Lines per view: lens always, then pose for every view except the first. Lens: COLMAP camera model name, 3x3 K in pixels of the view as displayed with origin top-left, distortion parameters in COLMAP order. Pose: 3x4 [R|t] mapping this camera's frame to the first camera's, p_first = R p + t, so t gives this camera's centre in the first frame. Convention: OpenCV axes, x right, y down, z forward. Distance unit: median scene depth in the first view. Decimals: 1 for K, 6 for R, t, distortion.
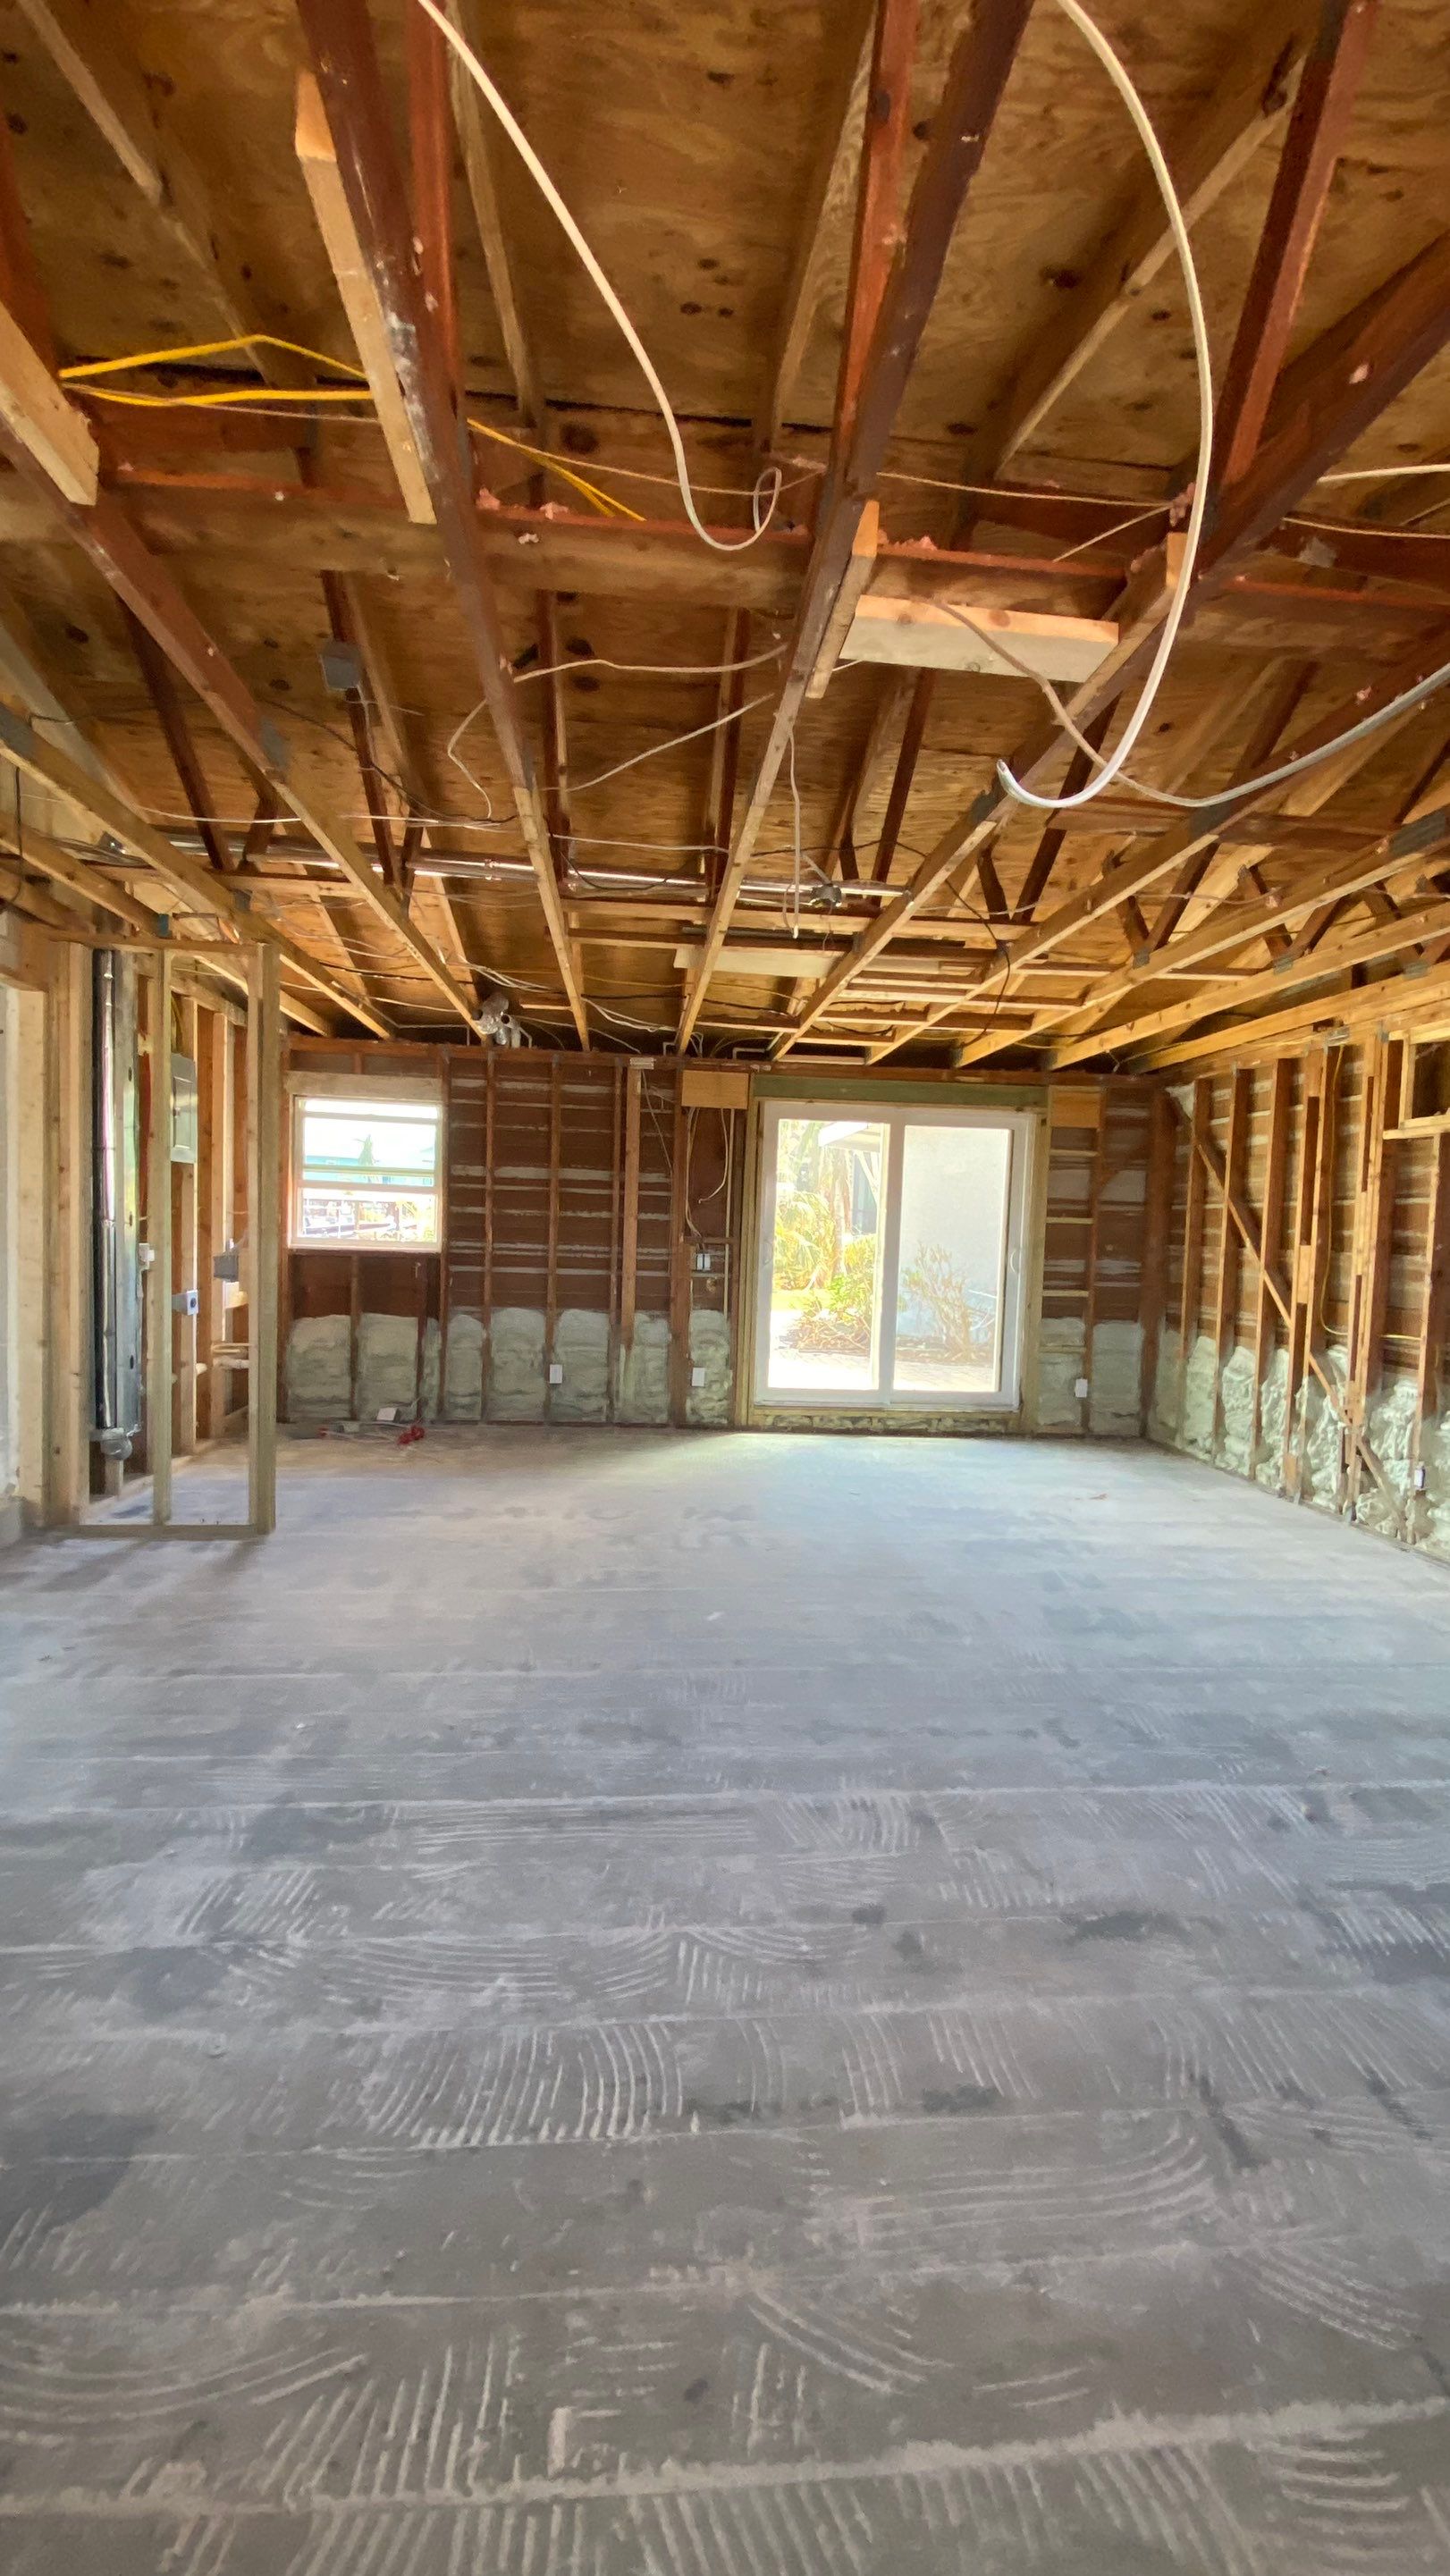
lens RADIAL K [[1051.8, 0, 727.0], [0, 1051.8, 1279.4], [0, 0, 1]] dist [0.018452, -0.018612]
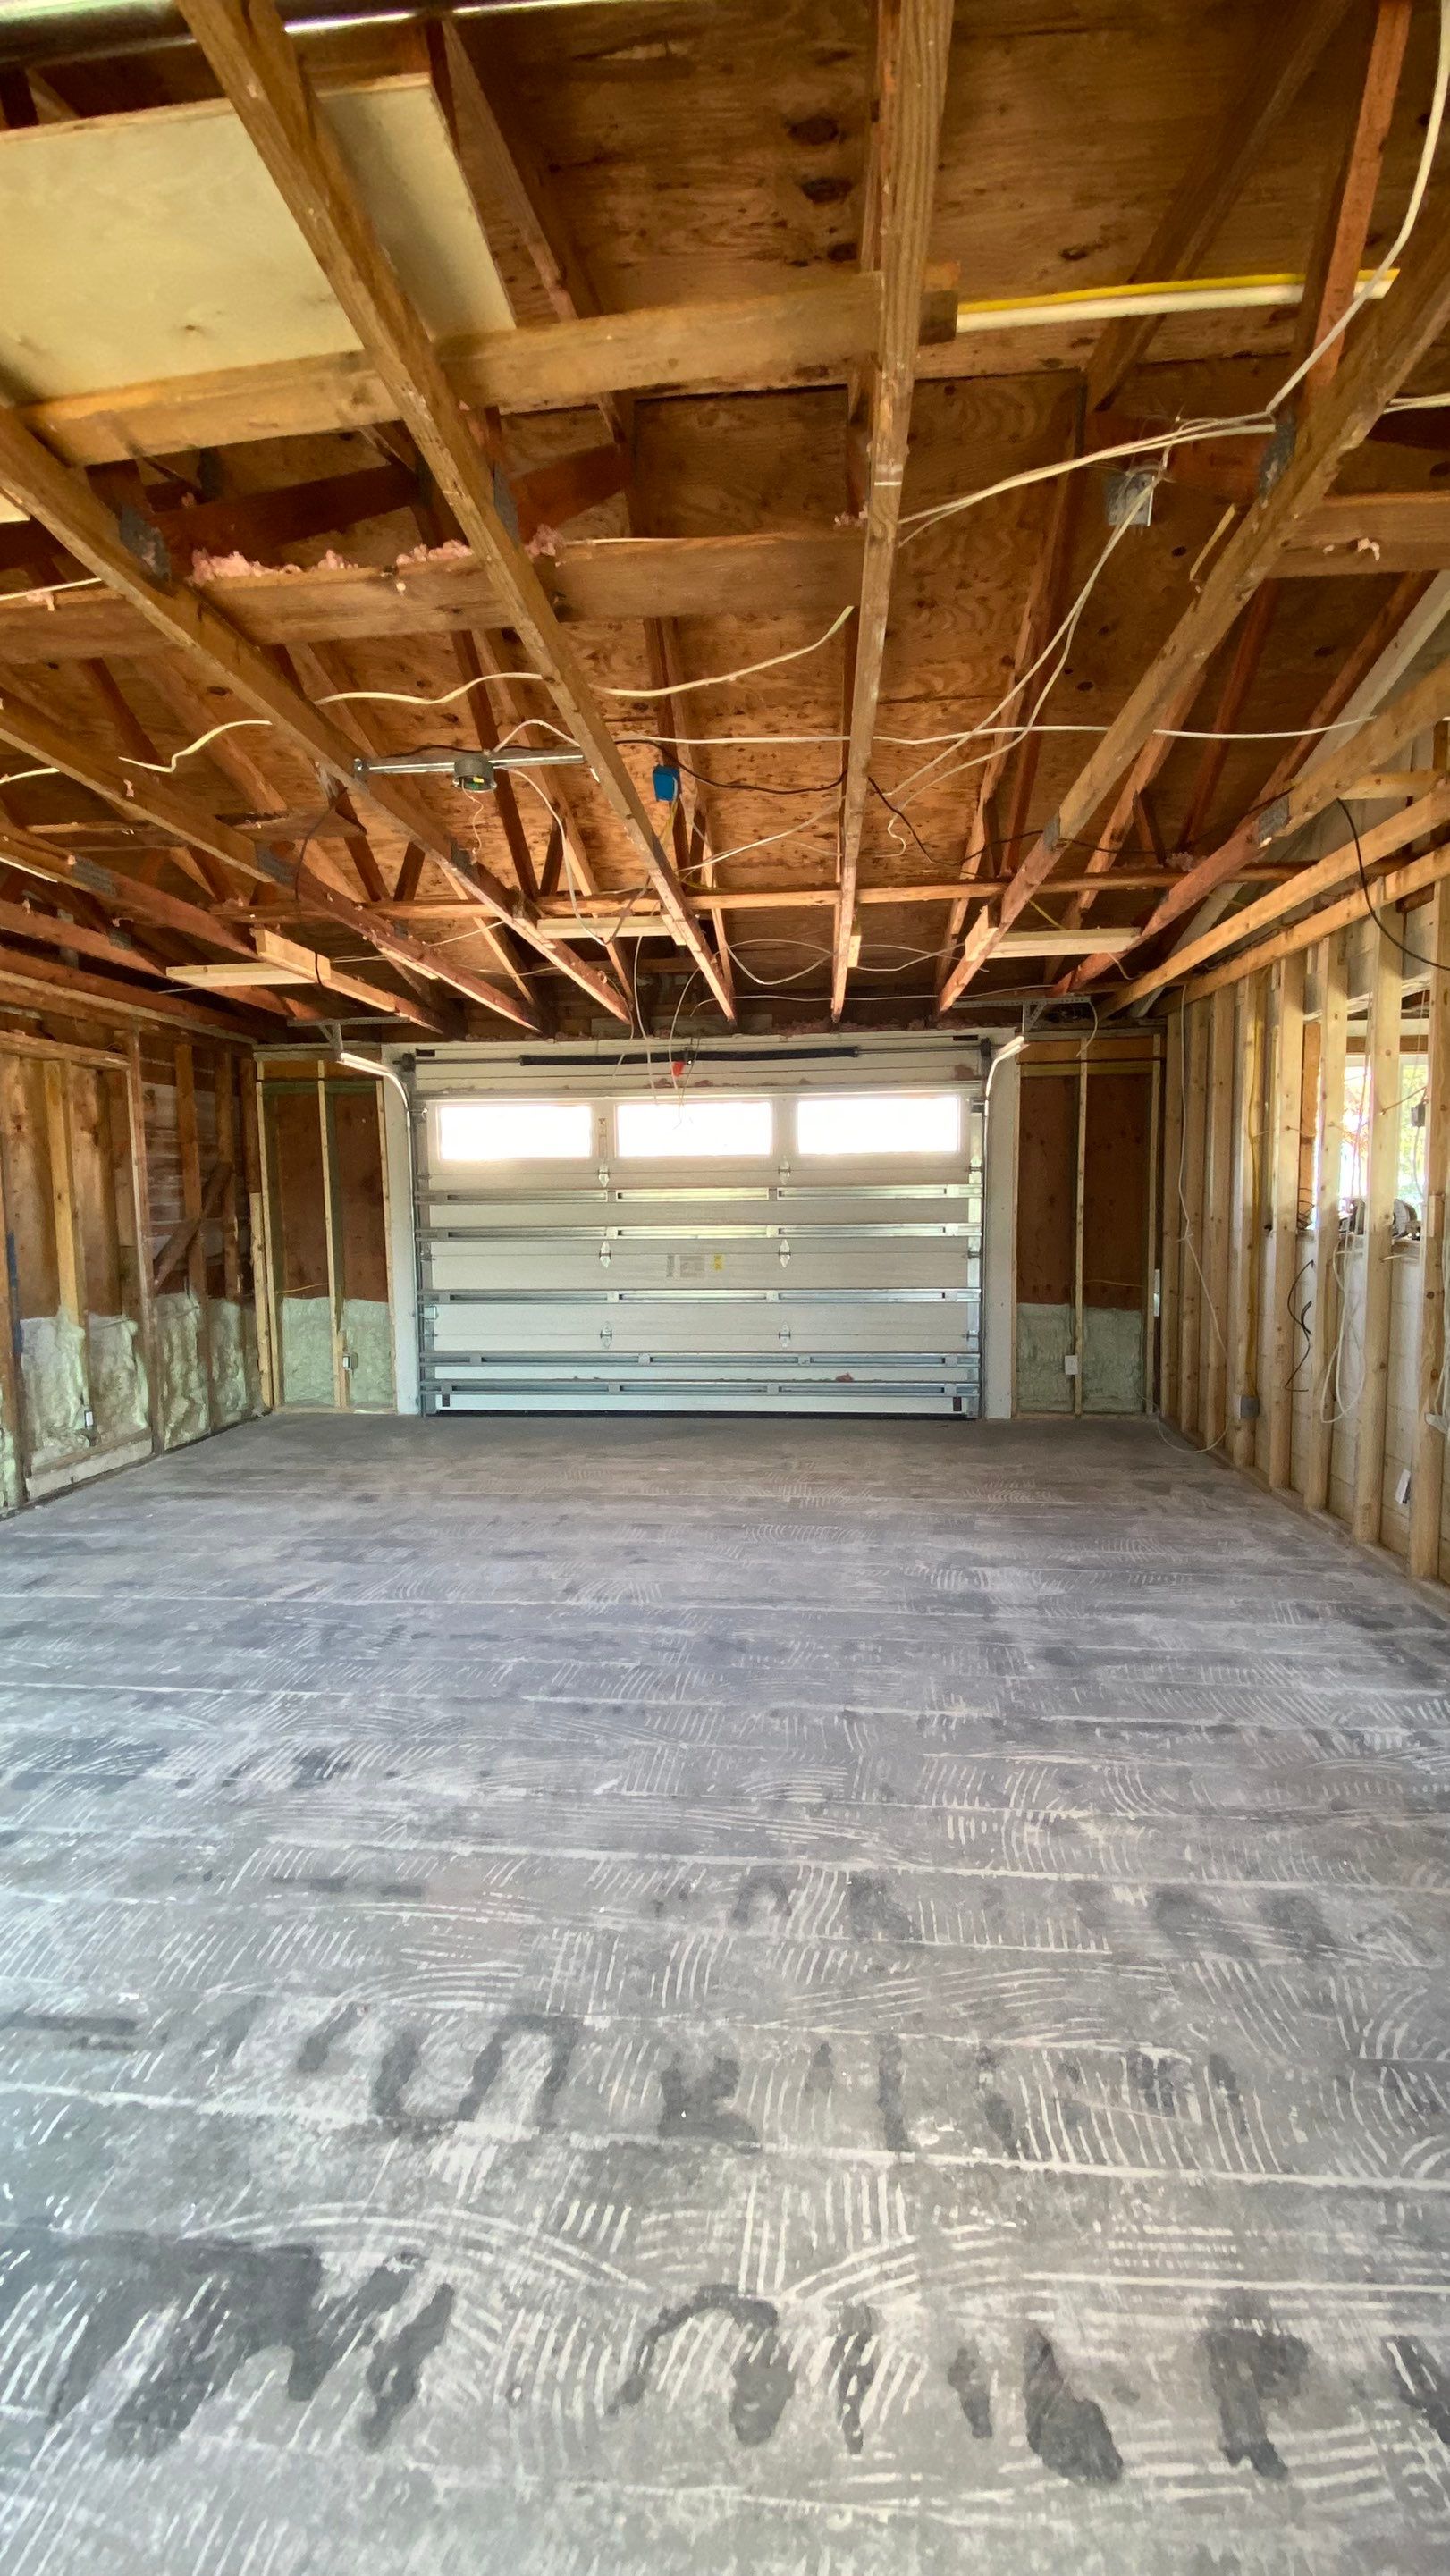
lens RADIAL K [[1051.8, 0, 727.0], [0, 1051.8, 1279.4], [0, 0, 1]] dist [0.018452, -0.018612]
pose [[-0.983481, -0.033530, 0.177878, -0.289121], [-0.007596, 0.989473, 0.144519, -0.165849], [-0.180851, 0.140781, -0.973383, 2.271604]]
